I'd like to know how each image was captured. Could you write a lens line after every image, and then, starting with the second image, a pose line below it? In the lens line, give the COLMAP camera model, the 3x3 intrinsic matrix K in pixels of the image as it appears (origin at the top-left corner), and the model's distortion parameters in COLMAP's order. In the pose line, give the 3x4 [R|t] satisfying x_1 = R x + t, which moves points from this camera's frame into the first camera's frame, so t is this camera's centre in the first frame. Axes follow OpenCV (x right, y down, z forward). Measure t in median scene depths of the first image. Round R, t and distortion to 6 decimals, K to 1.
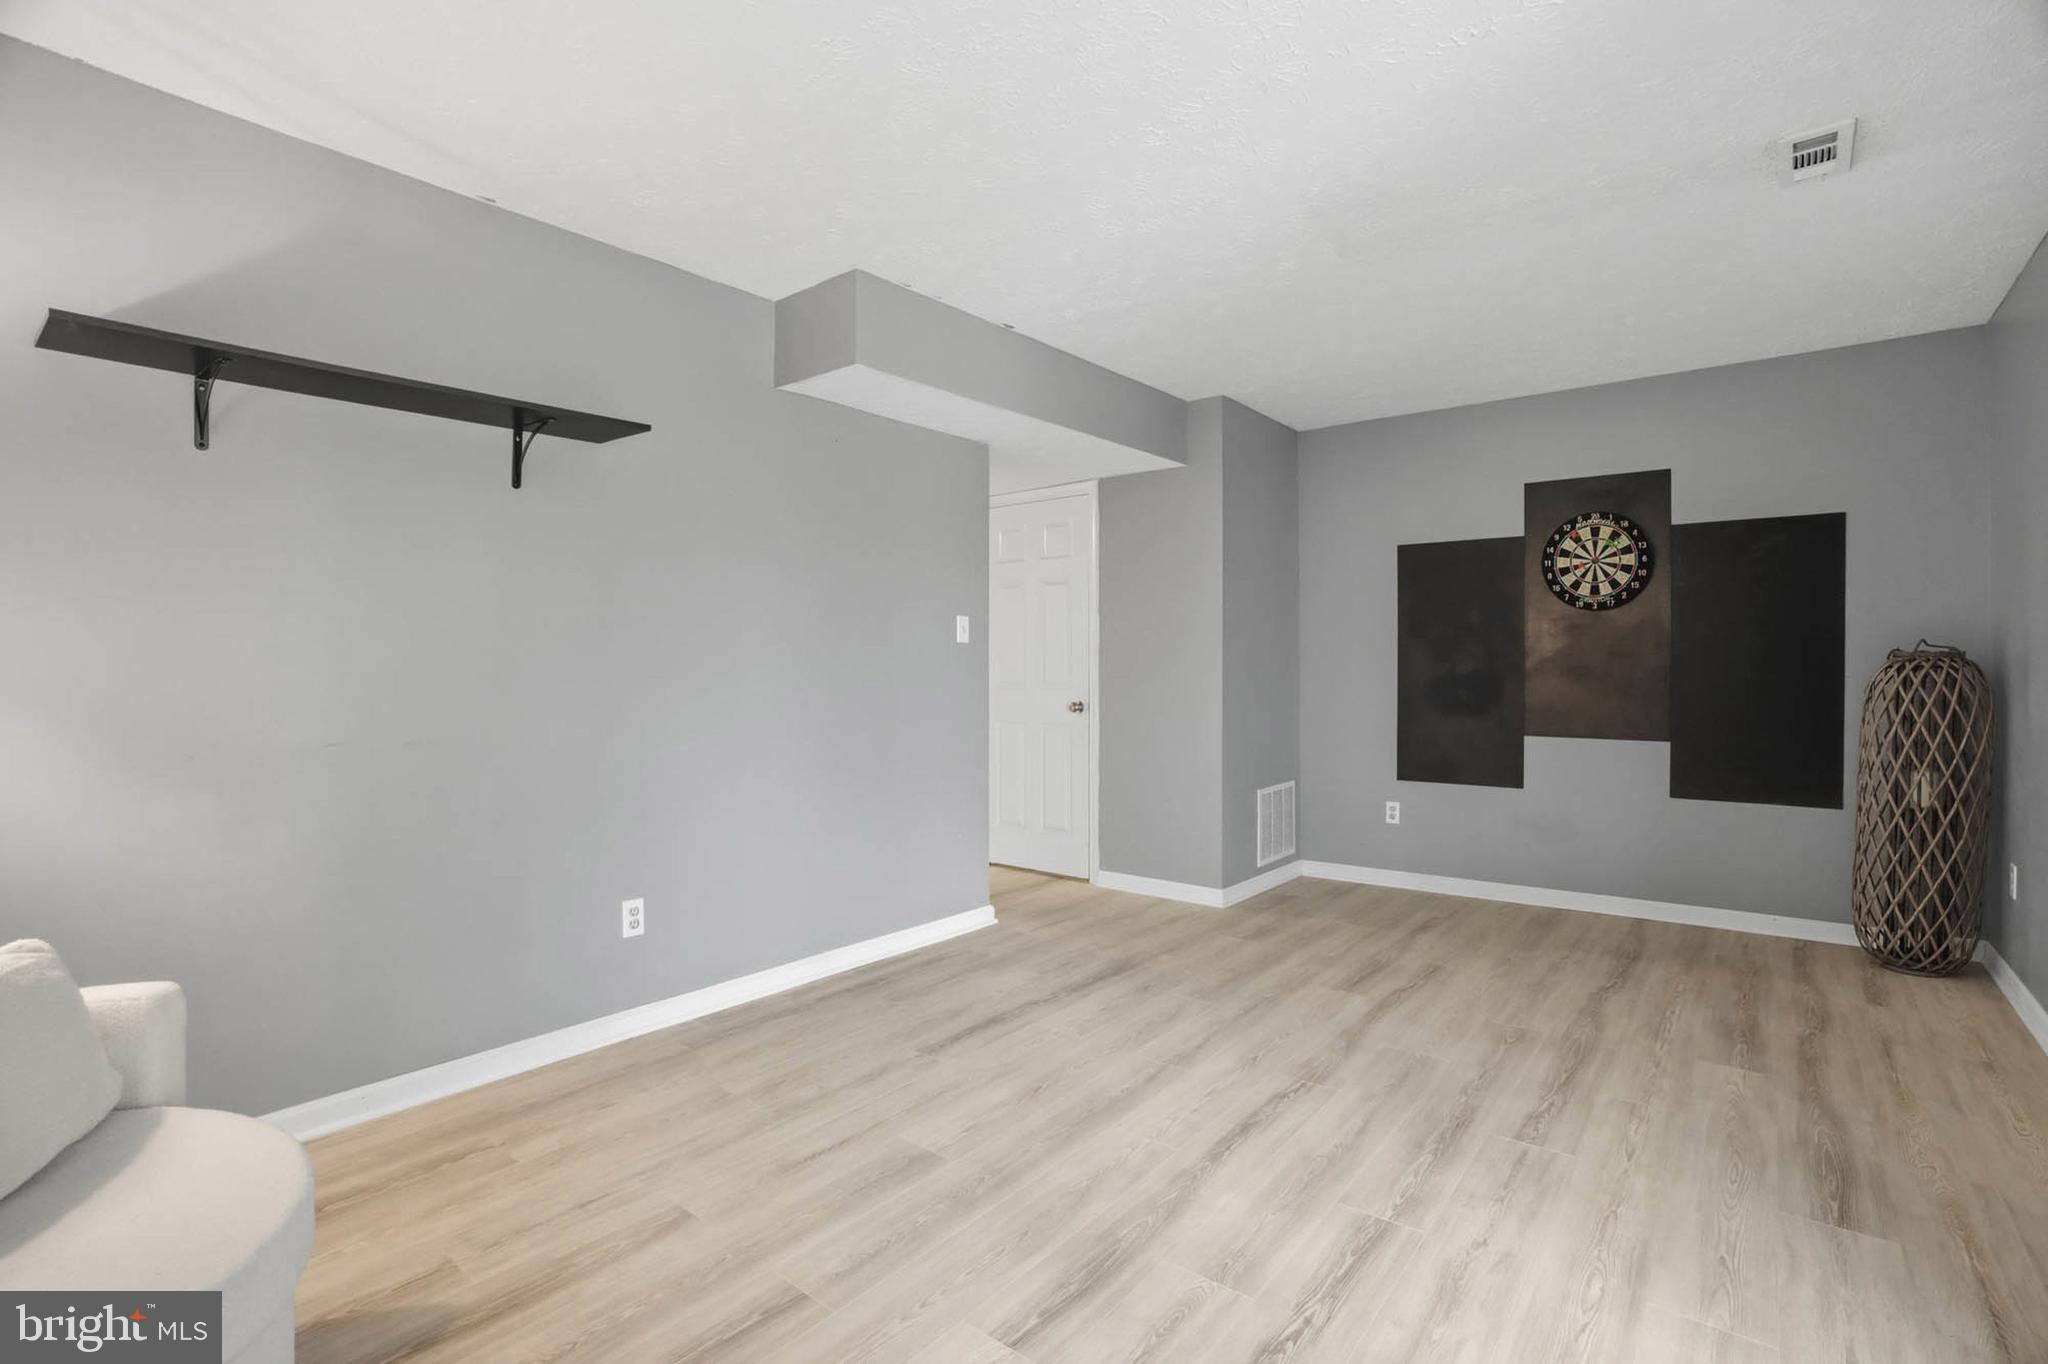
lens RADIAL K [[965.6, 0, 1044.2], [0, 965.6, 671.6], [0, 0, 1]] dist [-0.037290, 0.009491]
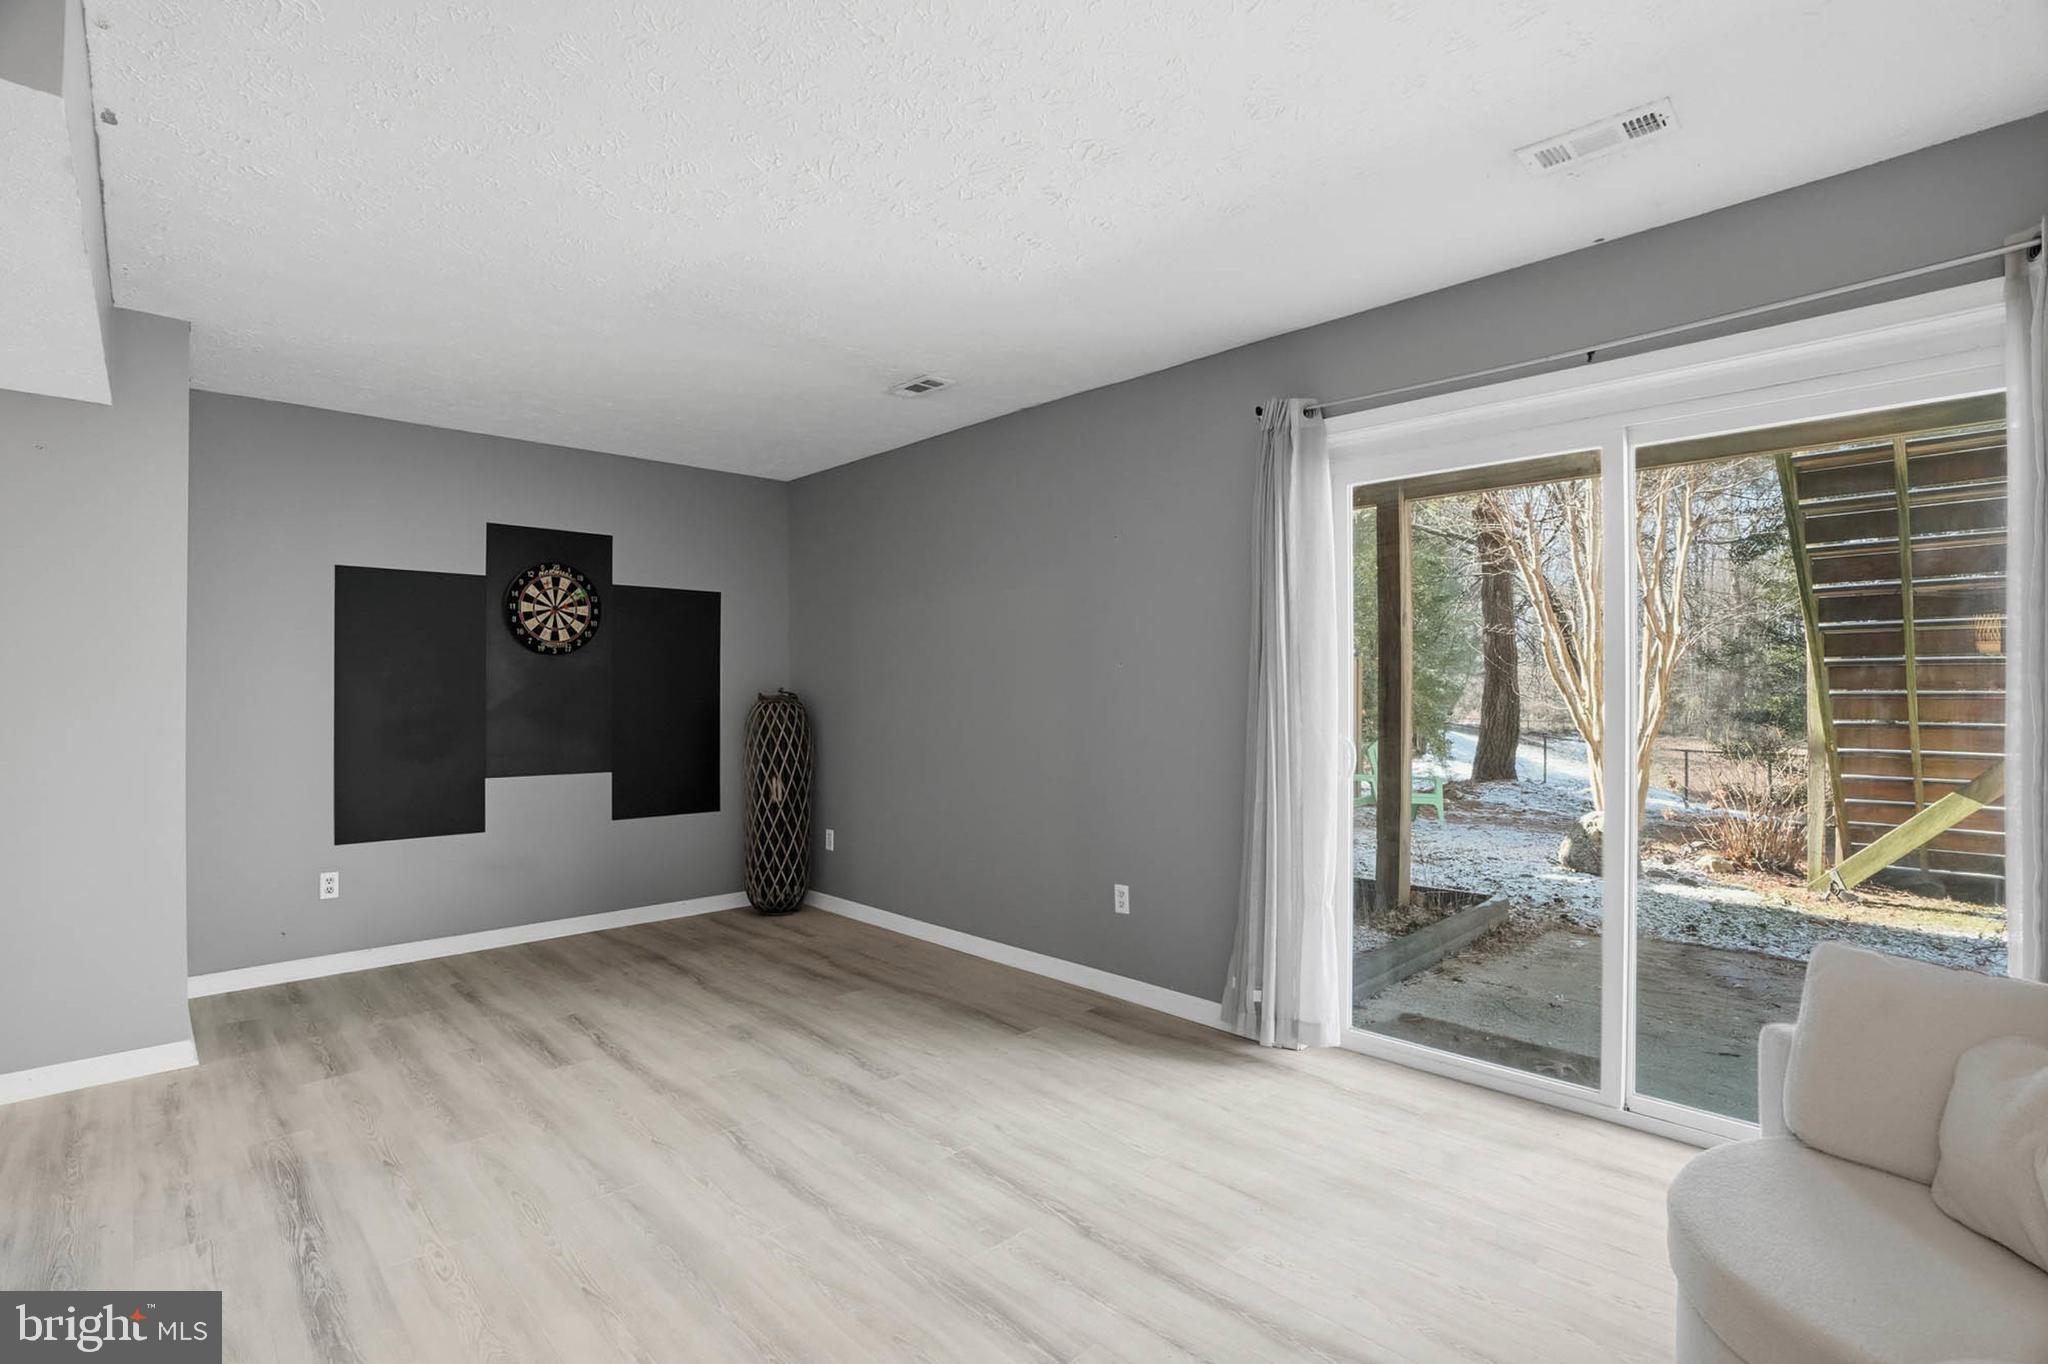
lens RADIAL K [[965.6, 0, 1022.7], [0, 965.6, 689.5], [0, 0, 1]] dist [-0.037290, 0.009491]
pose [[0.143923, 0.004477, 0.989579, -0.456666], [0.004428, 0.999977, -0.005168, -0.019776], [-0.989579, 0.005126, 0.143900, 0.364721]]
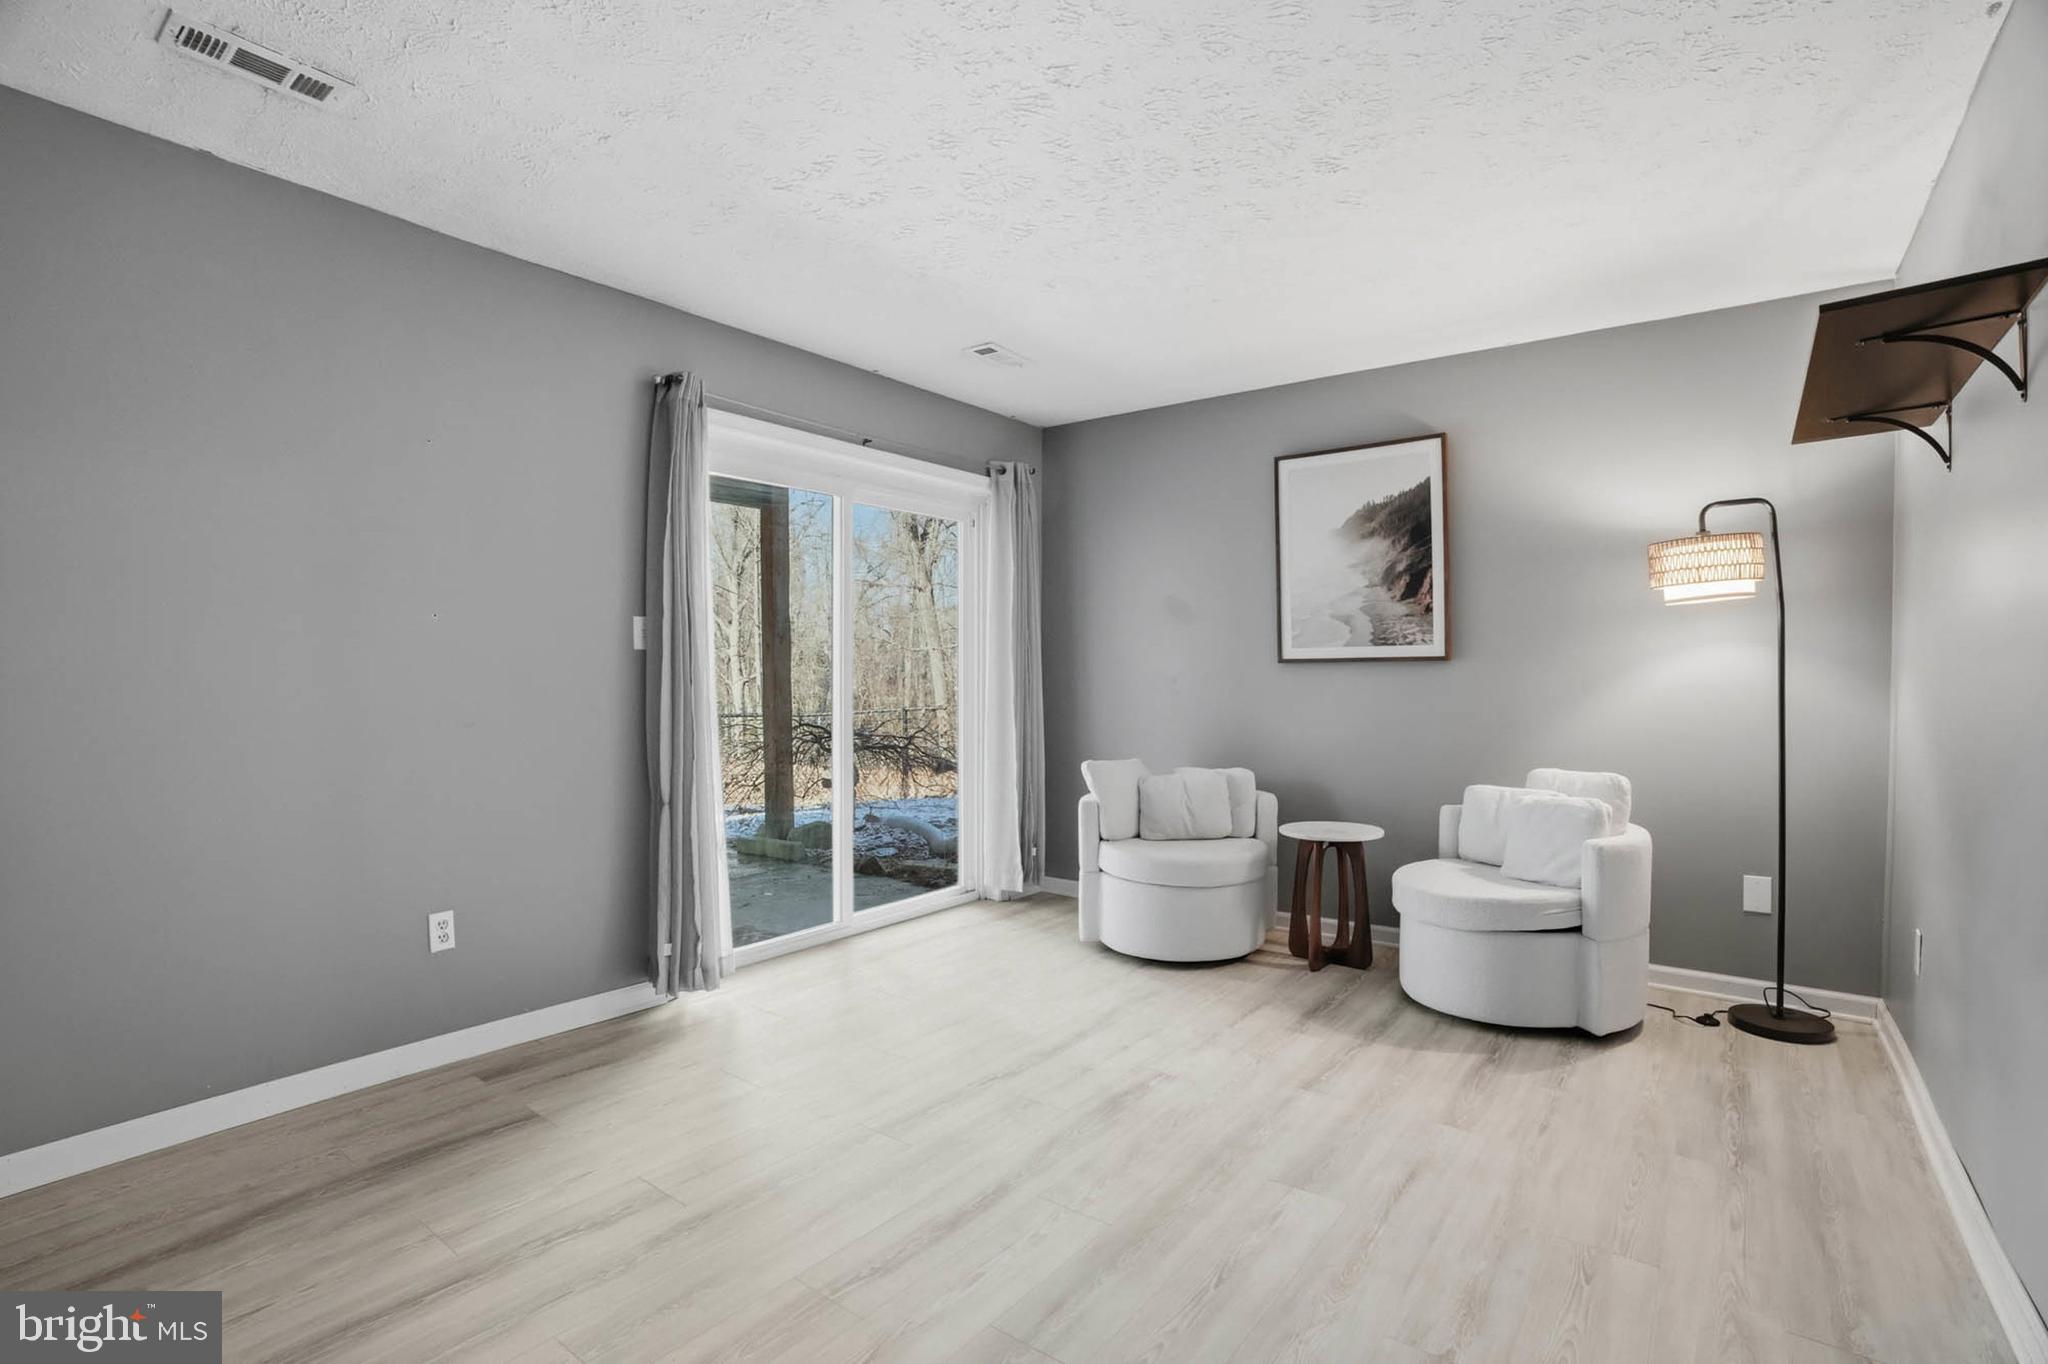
lens RADIAL K [[965.6, 0, 1008.9], [0, 965.6, 672.9], [0, 0, 1]] dist [-0.037290, 0.009491]
pose [[-0.999979, 0.000768, 0.006371, 0.094185], [0.000841, 0.999935, 0.011343, -0.013963], [-0.006362, 0.011348, -0.999915, 1.118416]]
